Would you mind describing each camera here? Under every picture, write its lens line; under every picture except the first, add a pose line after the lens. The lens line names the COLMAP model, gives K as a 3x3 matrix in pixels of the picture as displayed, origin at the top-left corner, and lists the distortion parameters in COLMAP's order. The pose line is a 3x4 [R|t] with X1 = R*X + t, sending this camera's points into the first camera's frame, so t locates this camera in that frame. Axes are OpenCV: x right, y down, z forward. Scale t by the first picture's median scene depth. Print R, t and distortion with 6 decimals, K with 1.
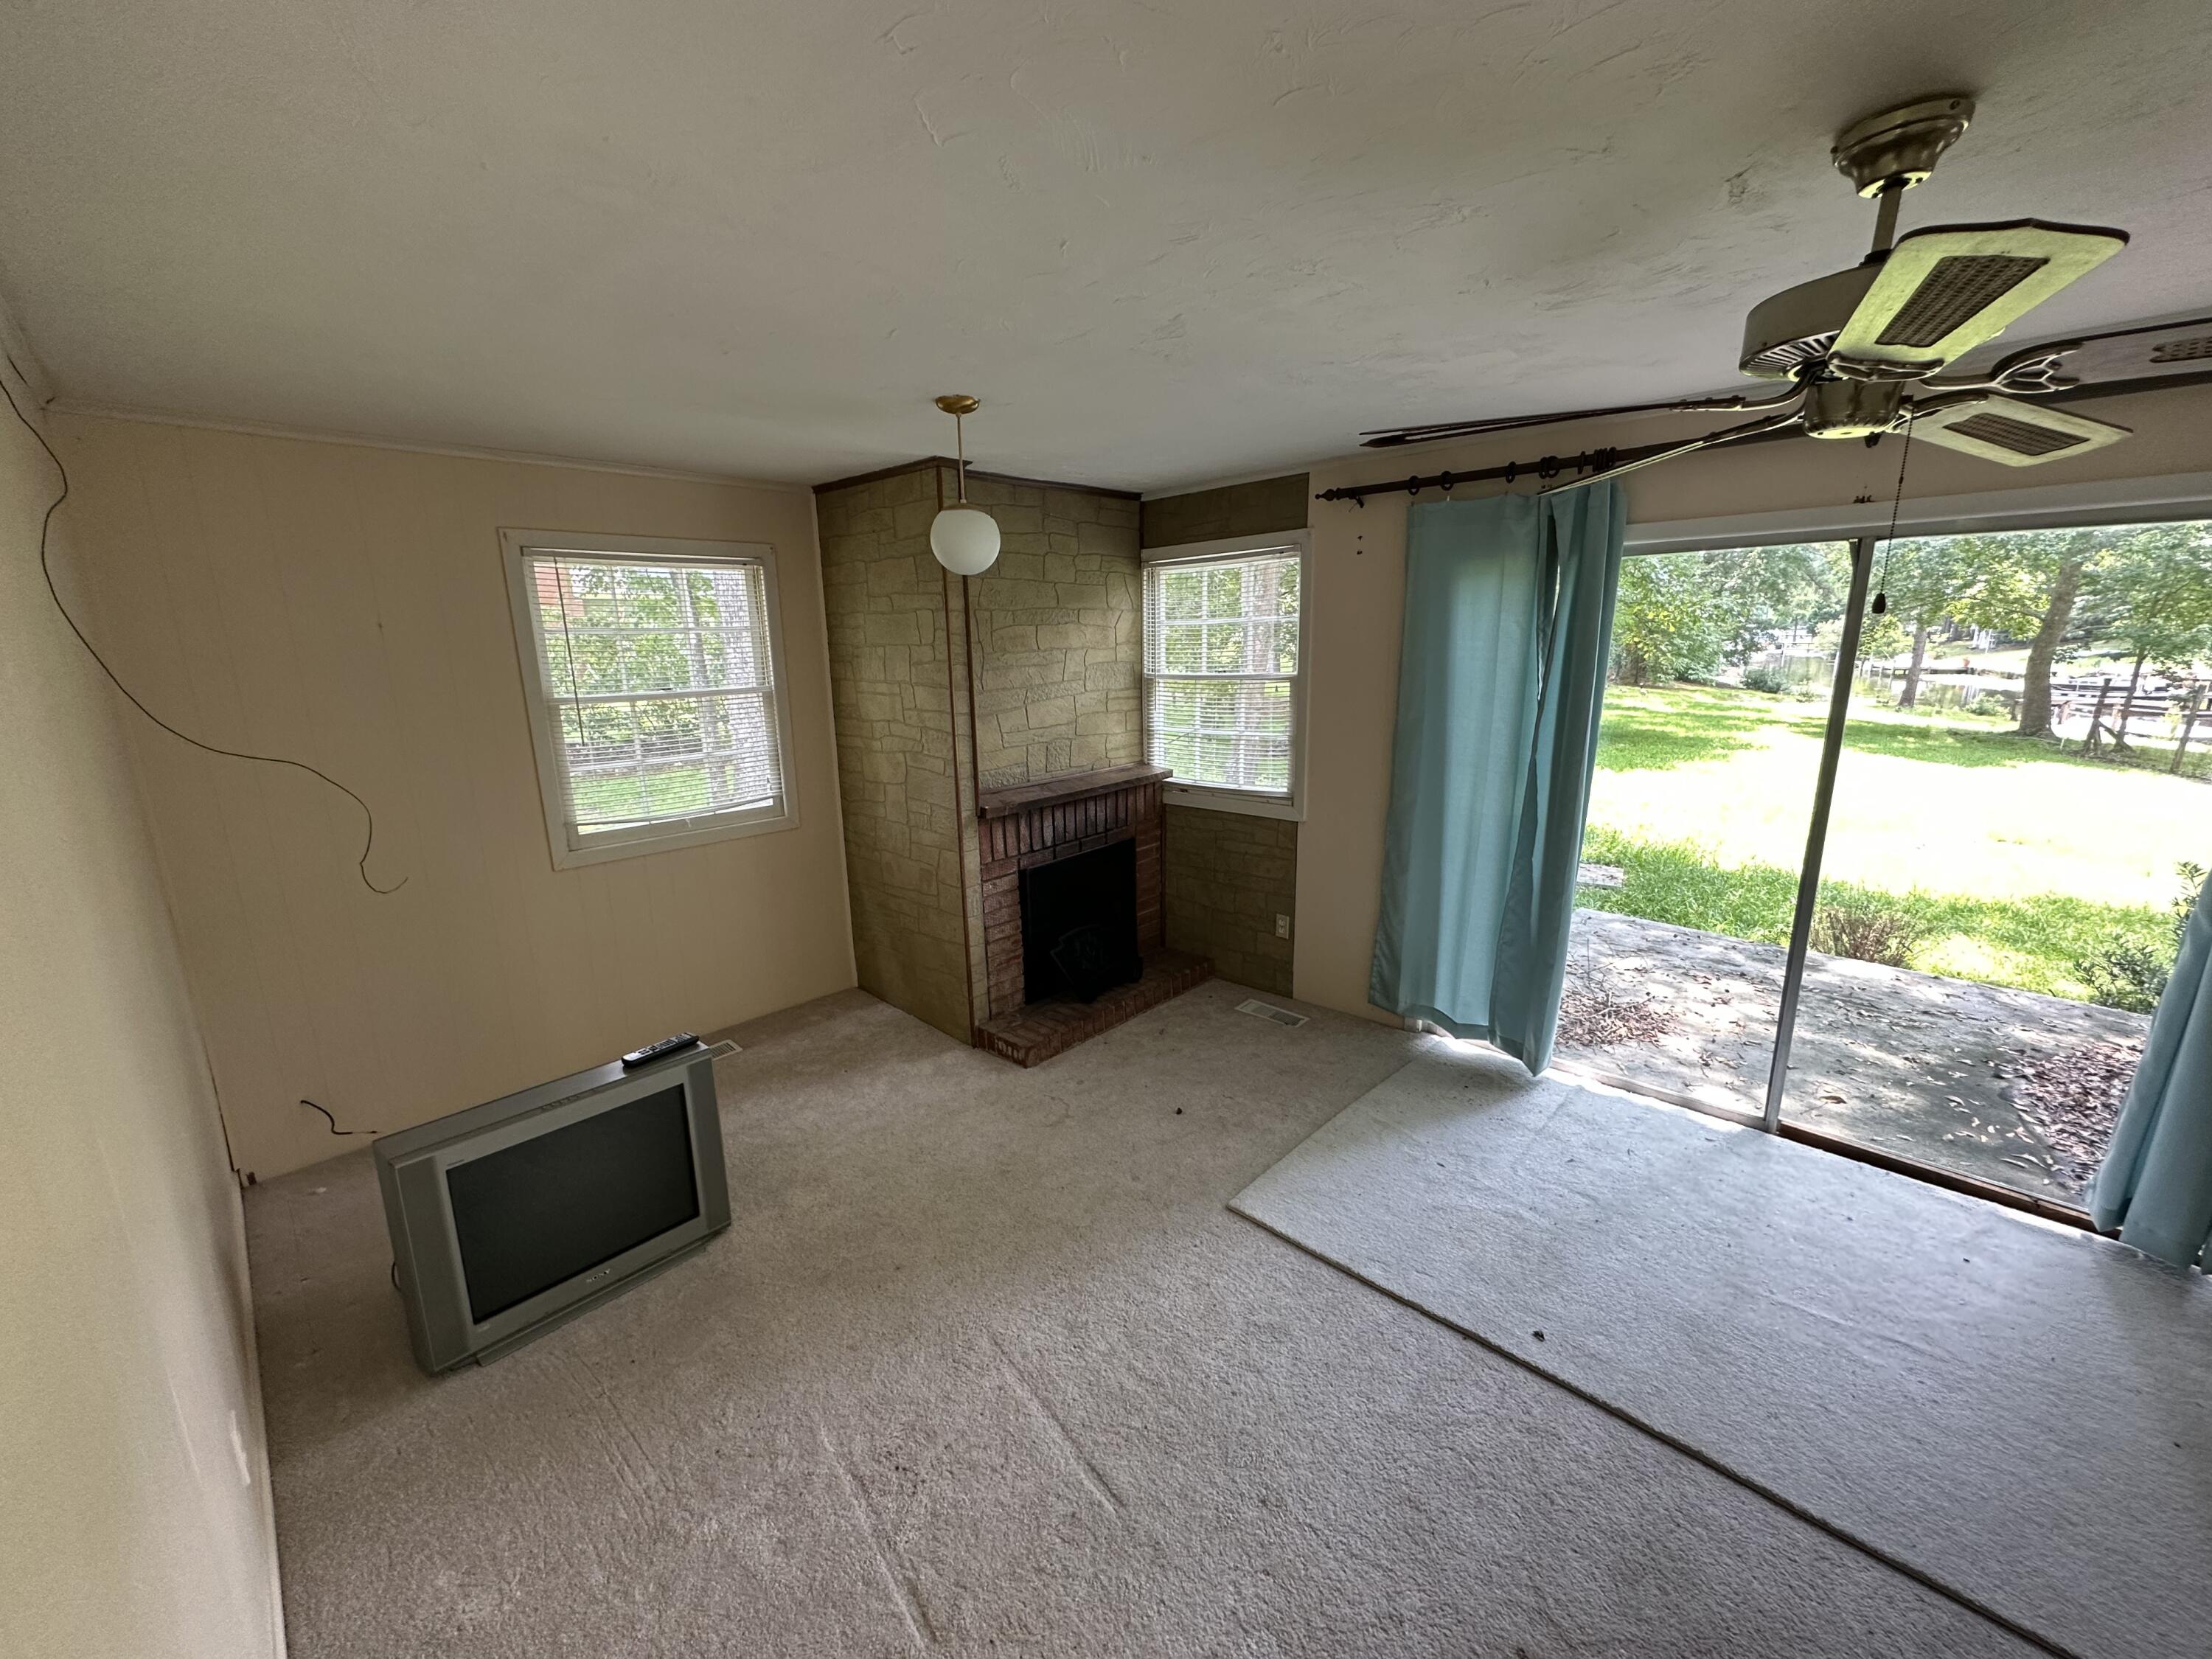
lens RADIAL K [[880.7, 0, 1104.7], [0, 880.7, 832.9], [0, 0, 1]] dist [-0.002545, 0.000473]
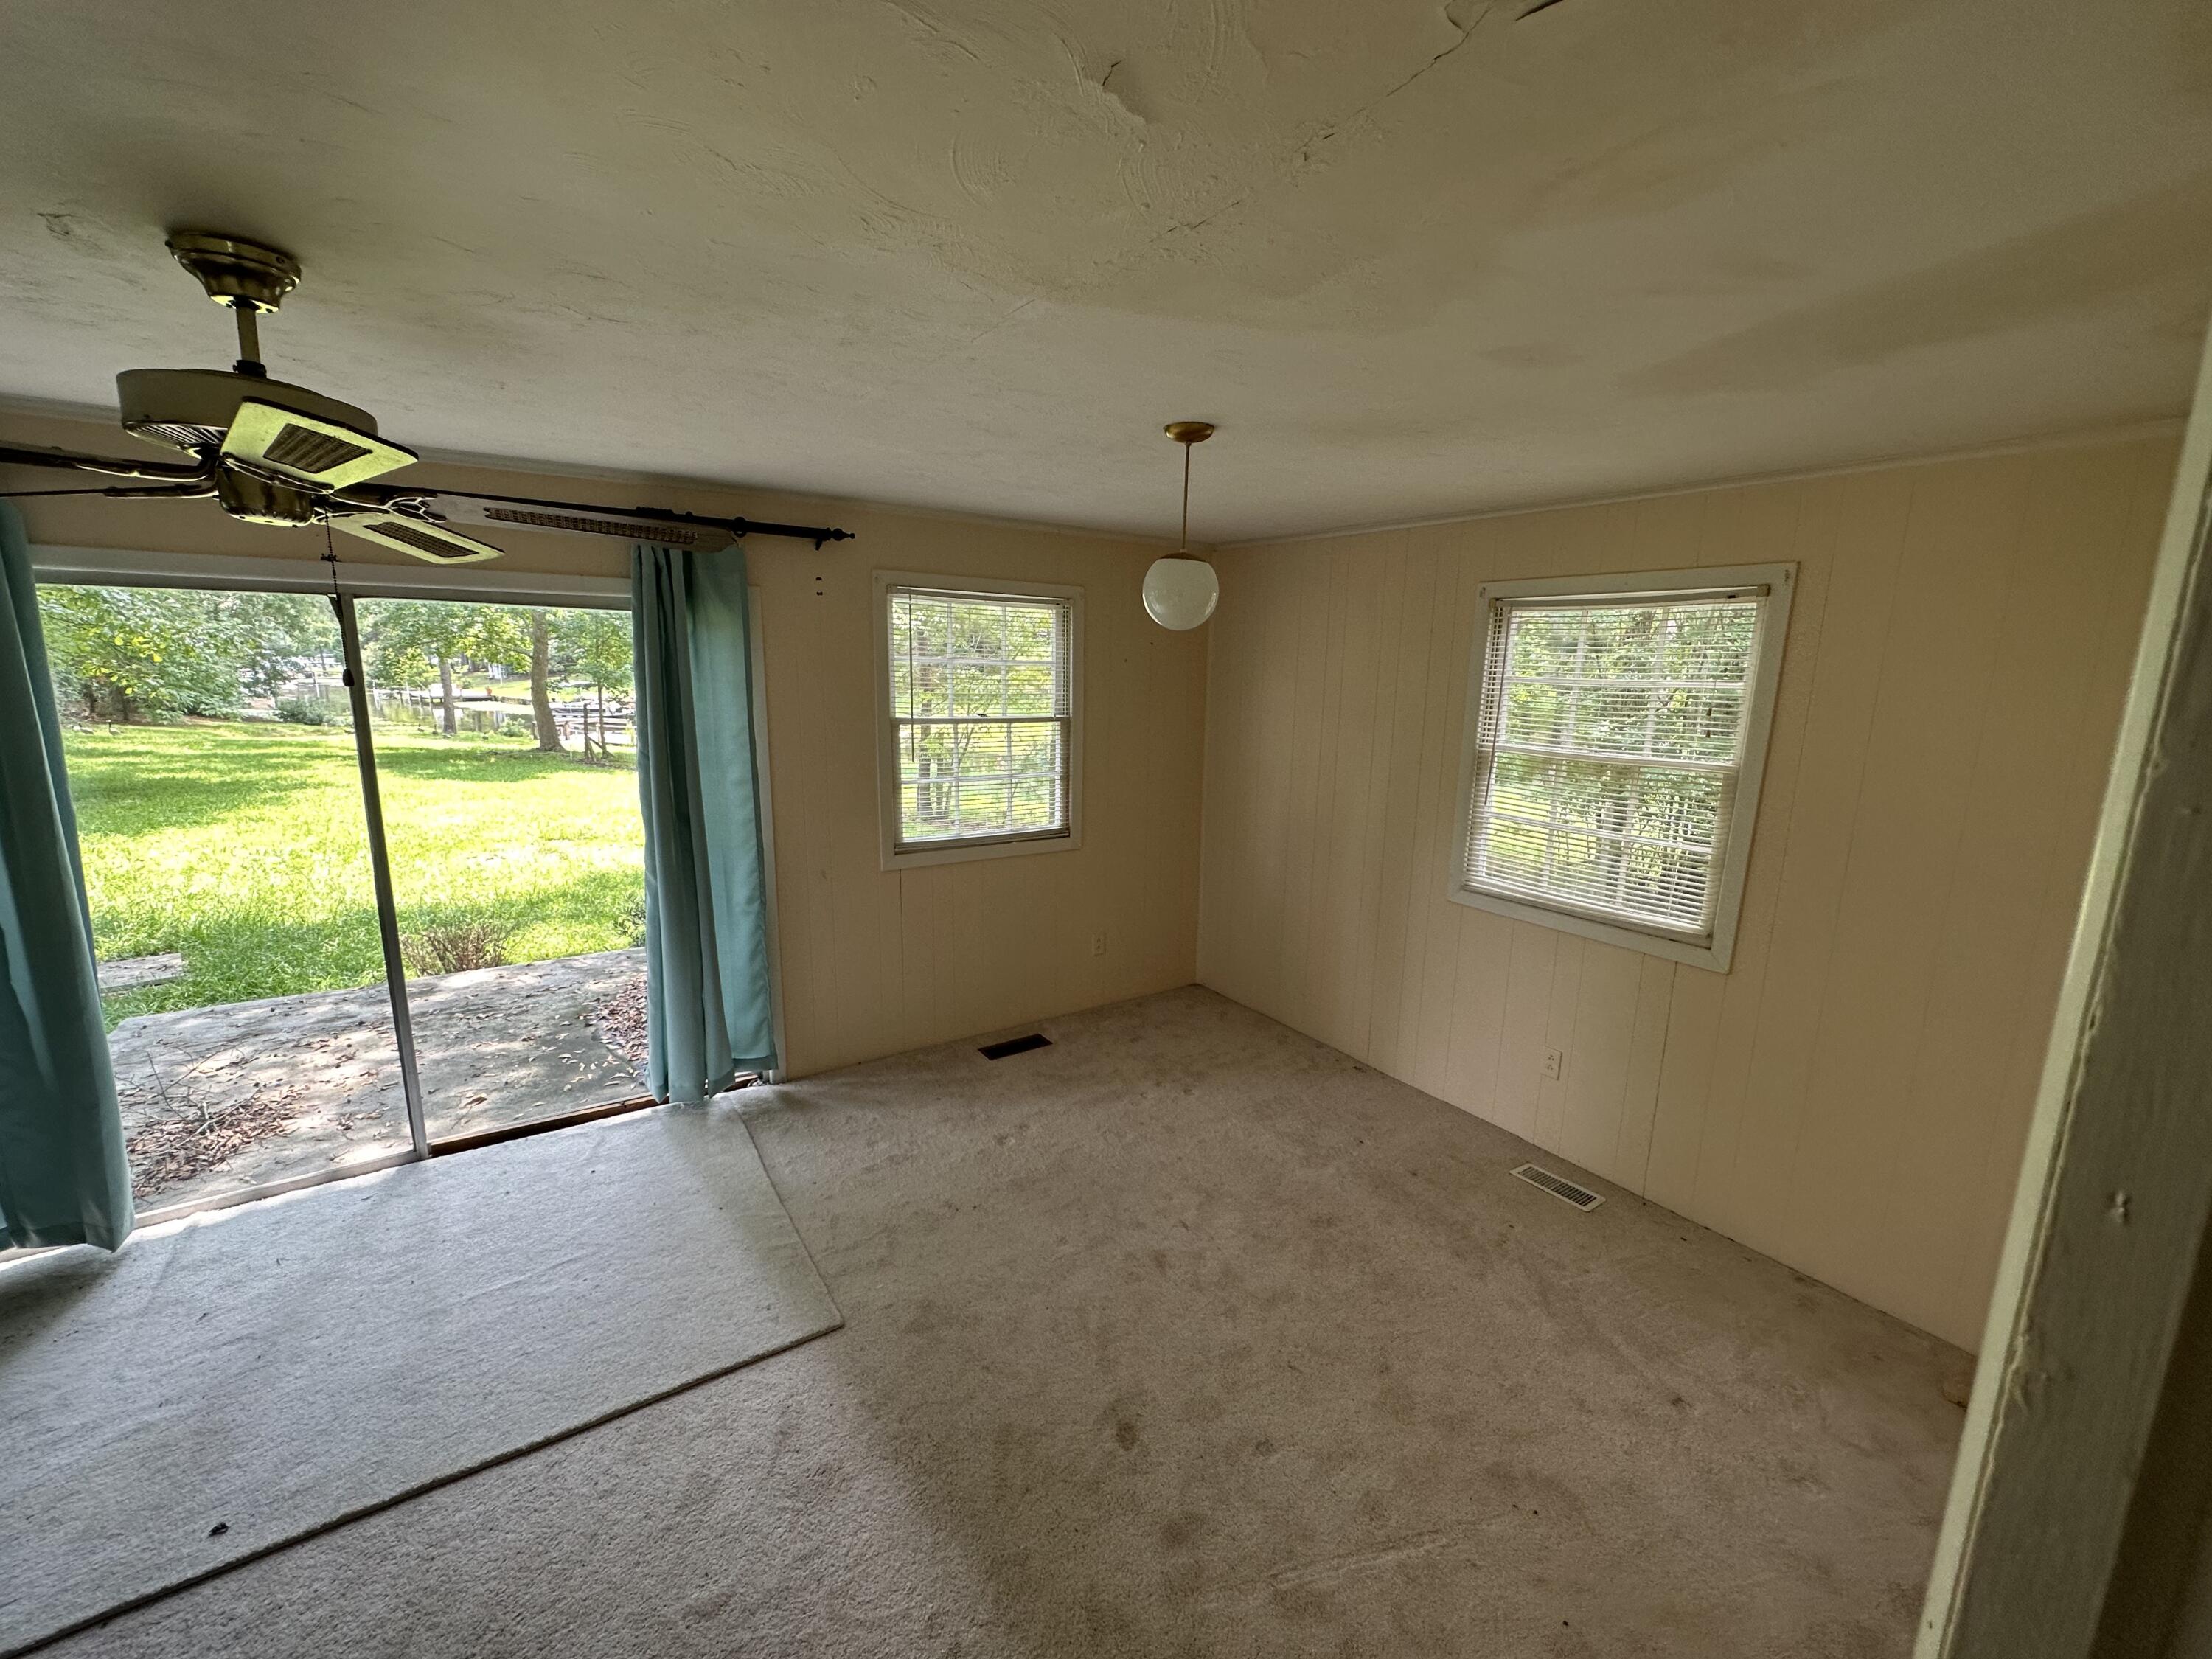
lens RADIAL K [[880.7, 0, 1109.0], [0, 880.7, 834.0], [0, 0, 1]] dist [-0.002545, 0.000473]
pose [[0.195391, -0.163418, 0.967014, -0.012834], [0.193180, 0.973115, 0.125416, -0.003347], [-0.961511, 0.162303, 0.221707, -0.034748]]
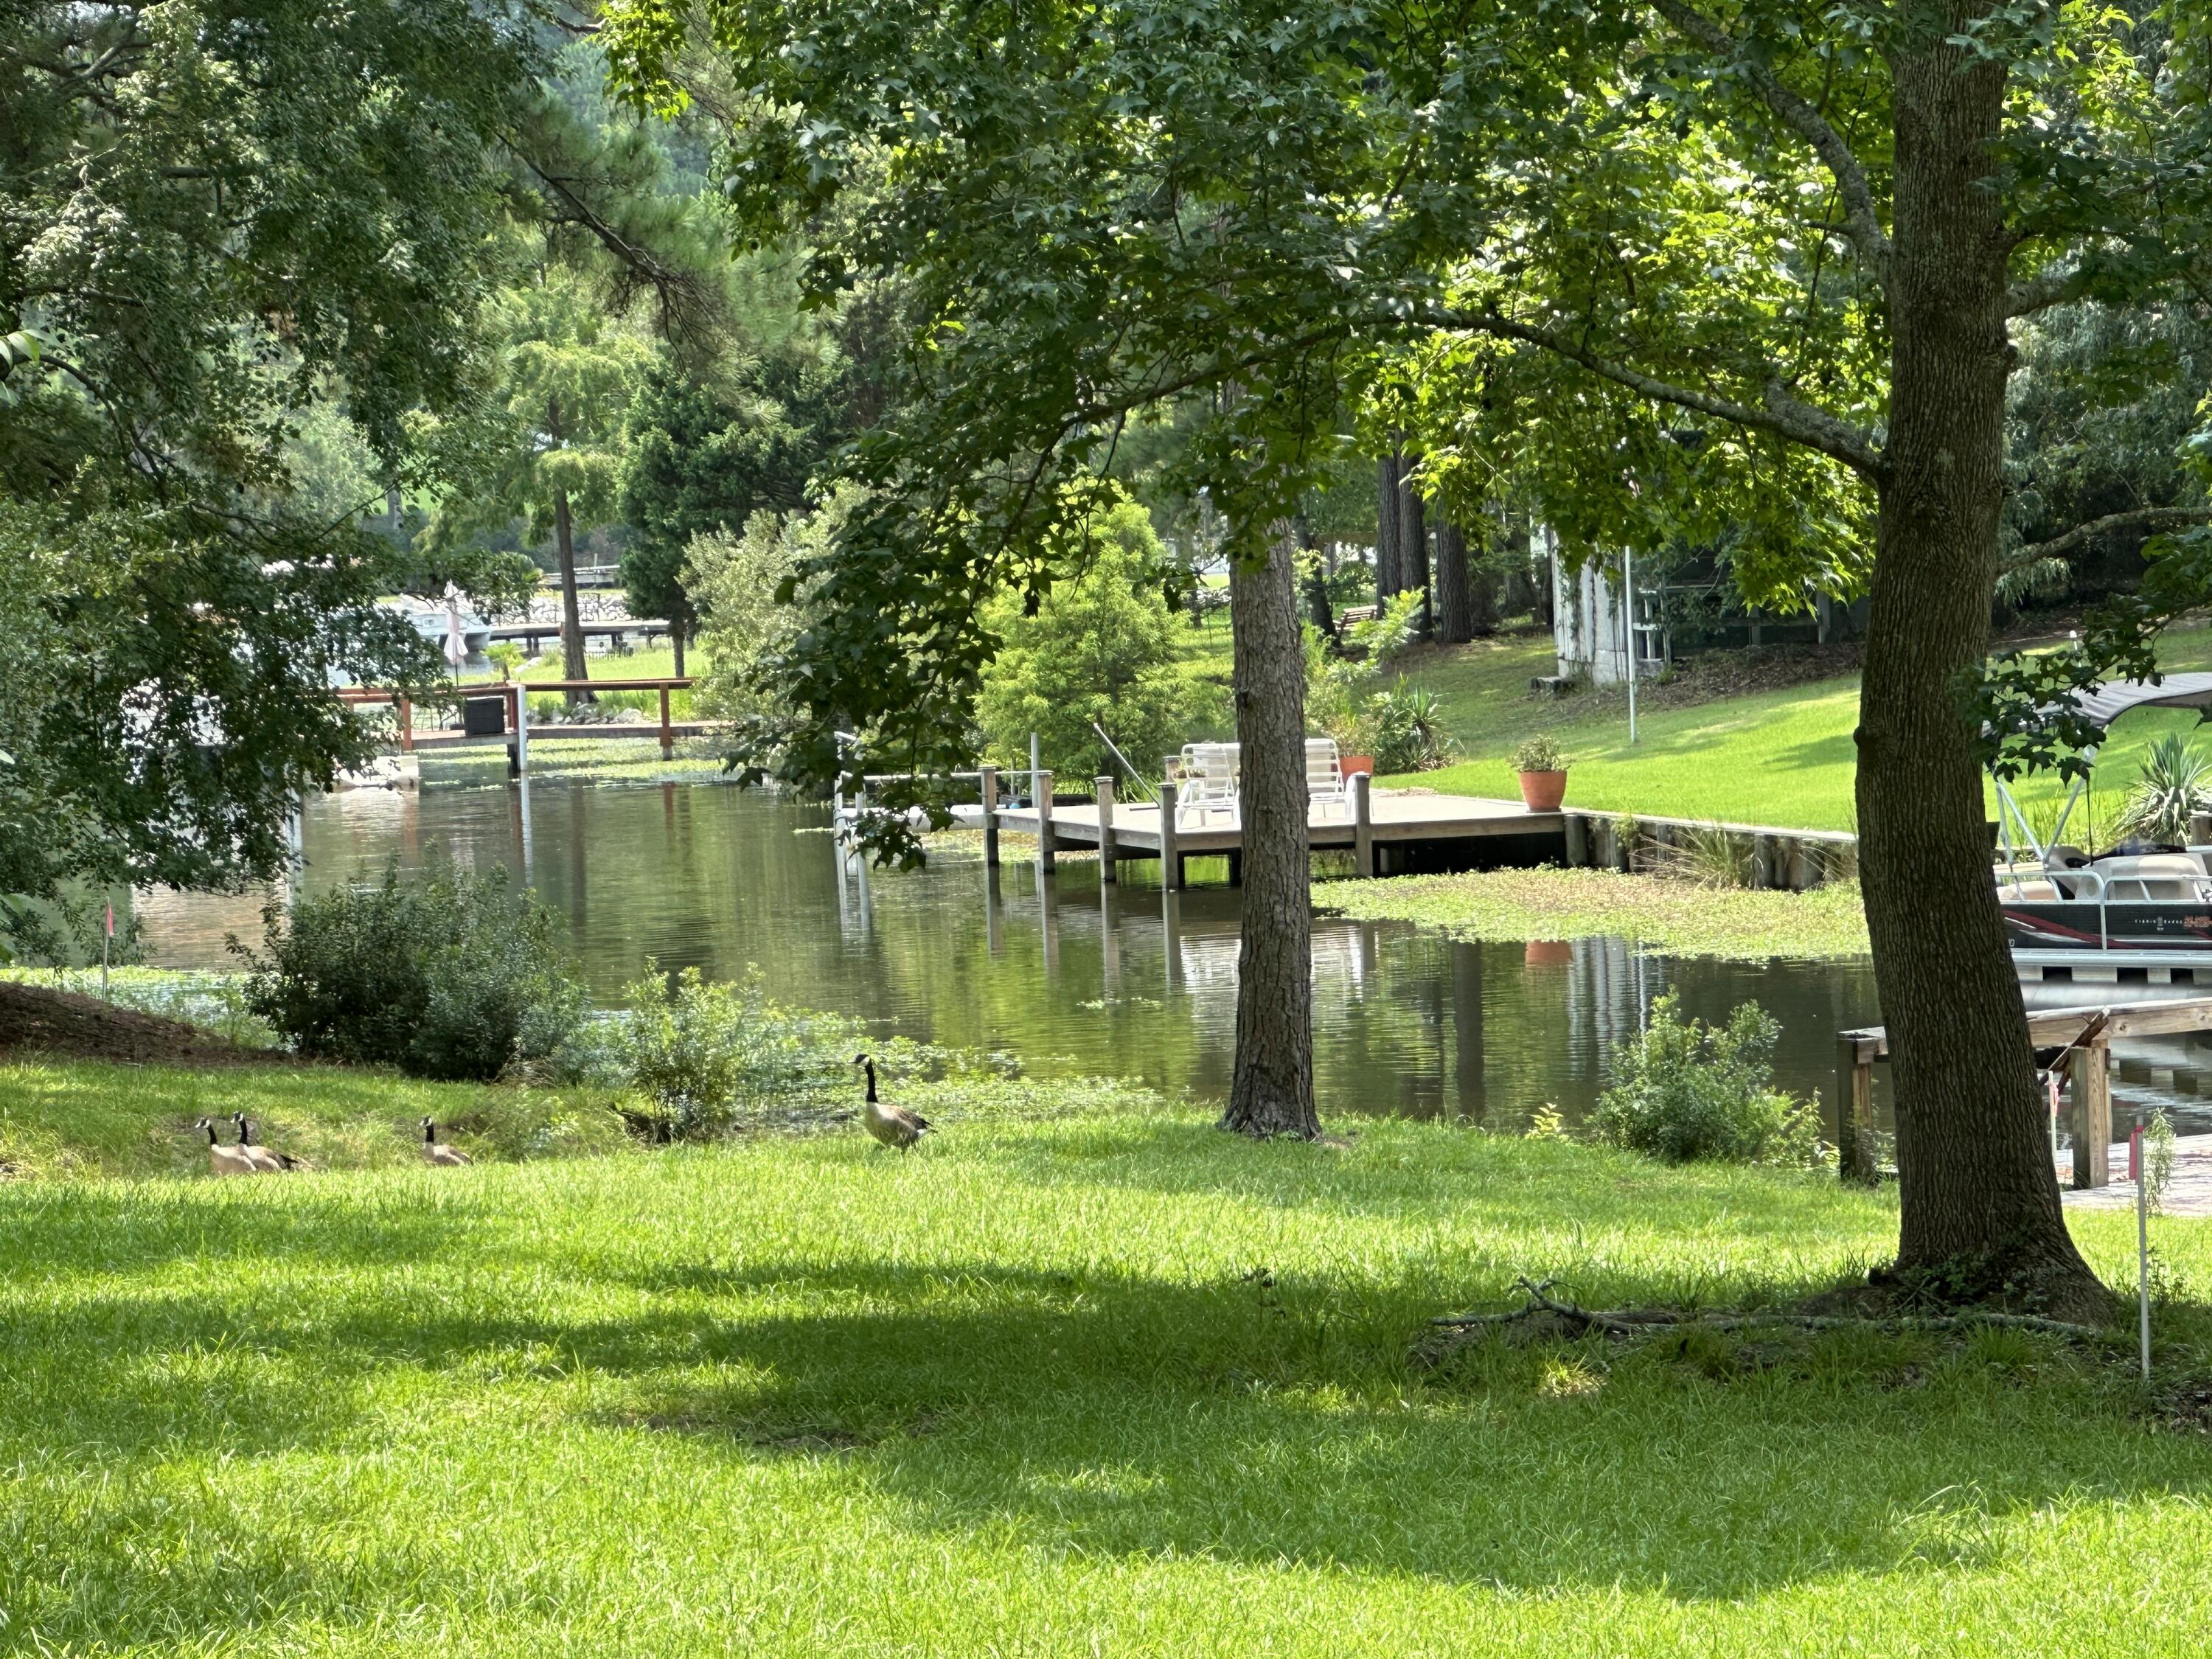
lens RADIAL K [[8568.3, 0, 1105.9], [0, 8568.3, 829.9], [0, 0, 1]] dist [-0.565827, 0.000000]
pose [[0.754226, -0.039352, 0.655434, 0.429068], [0.173235, 0.974761, -0.140822, -0.089344], [-0.633350, 0.219756, 0.742007, 0.428593]]
